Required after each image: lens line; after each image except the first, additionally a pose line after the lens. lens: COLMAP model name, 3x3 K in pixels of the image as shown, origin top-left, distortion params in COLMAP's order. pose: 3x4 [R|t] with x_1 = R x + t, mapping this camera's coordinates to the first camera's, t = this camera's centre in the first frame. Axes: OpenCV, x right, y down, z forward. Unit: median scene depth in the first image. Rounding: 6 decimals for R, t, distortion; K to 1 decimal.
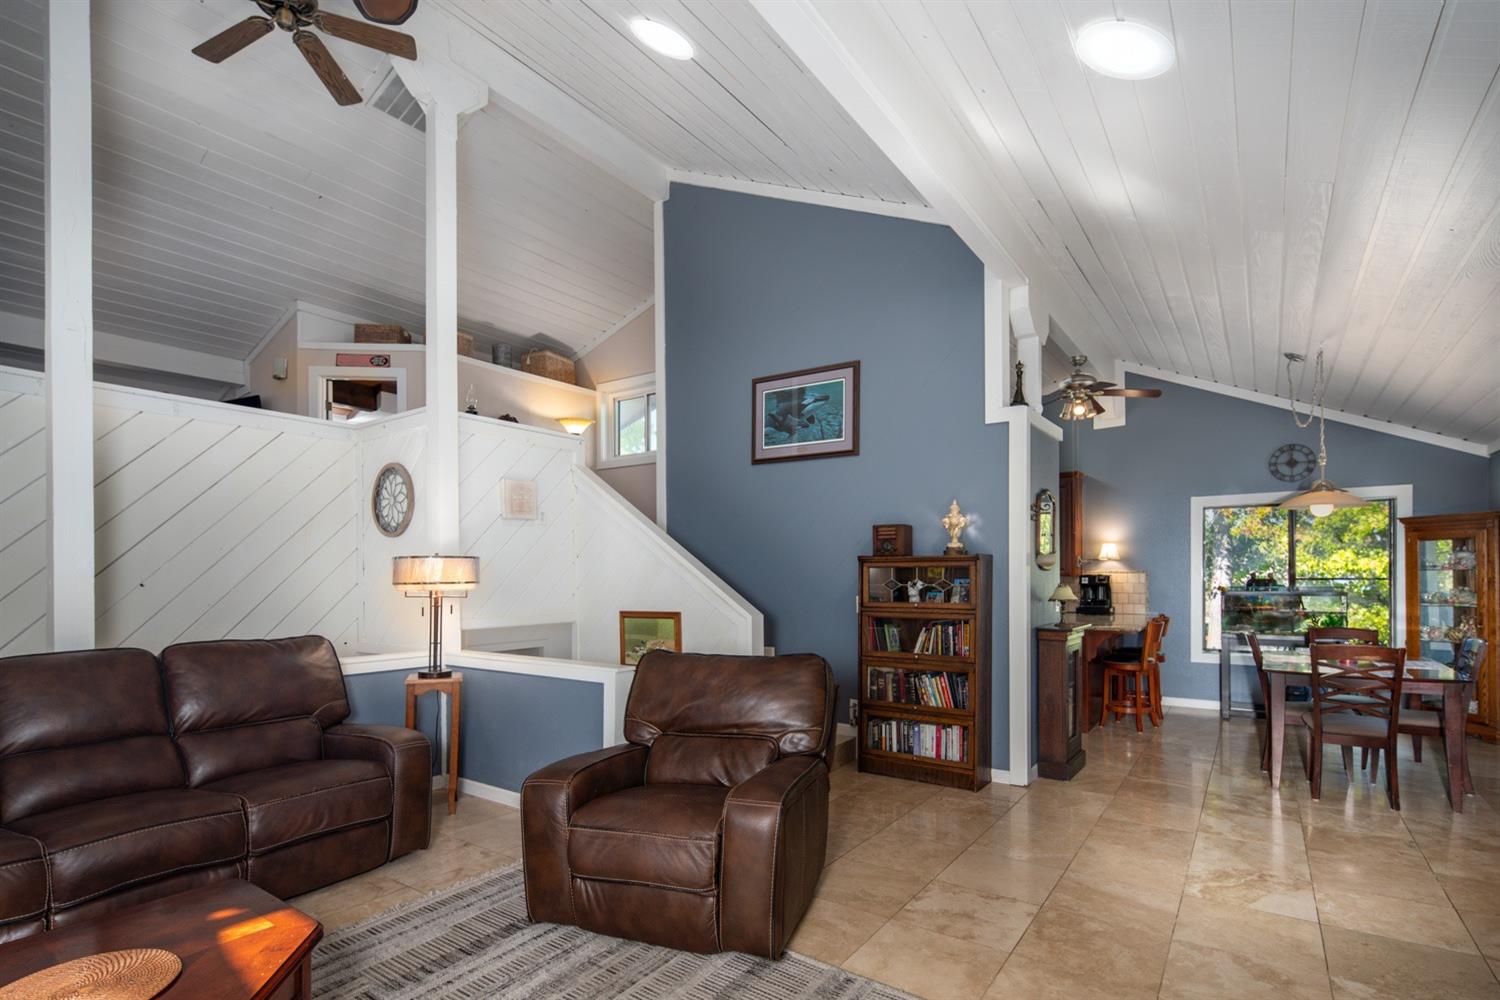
lens RADIAL K [[754.7, 0, 745.0], [0, 754.7, 576.7], [0, 0, 1]] dist [-0.003412, -0.004094]
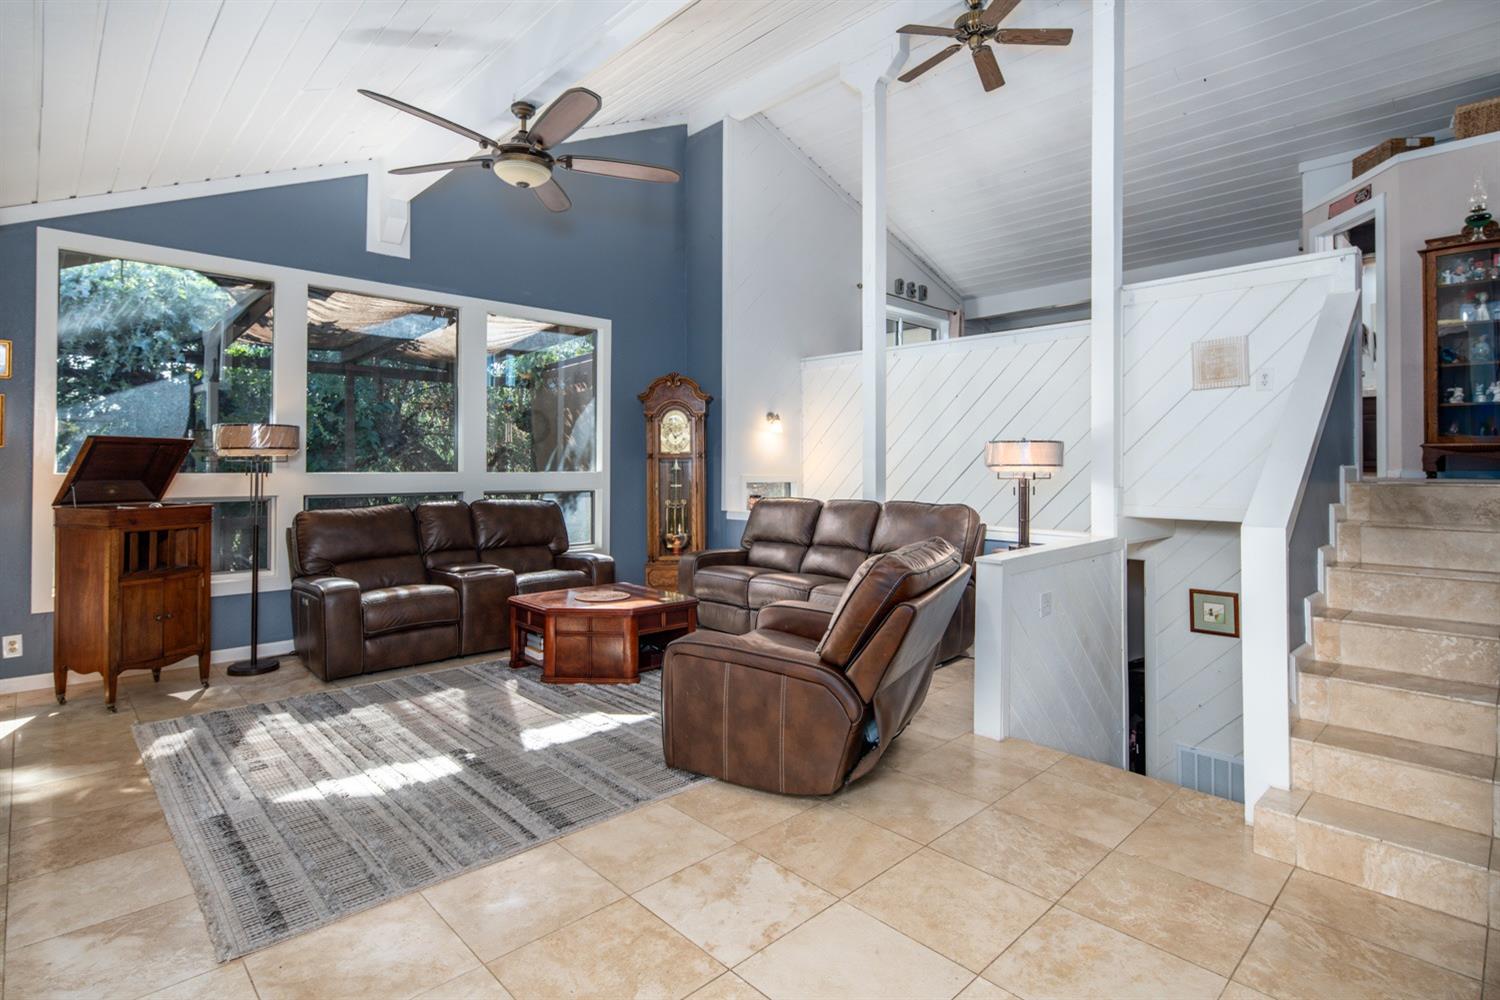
lens RADIAL K [[754.7, 0, 738.9], [0, 754.7, 458.8], [0, 0, 1]] dist [-0.003412, -0.004094]
pose [[-0.220692, -0.003457, -0.975337, 0.590224], [0.004750, 0.999978, -0.004619, 0.001188], [0.975332, -0.005652, -0.220671, 0.664174]]
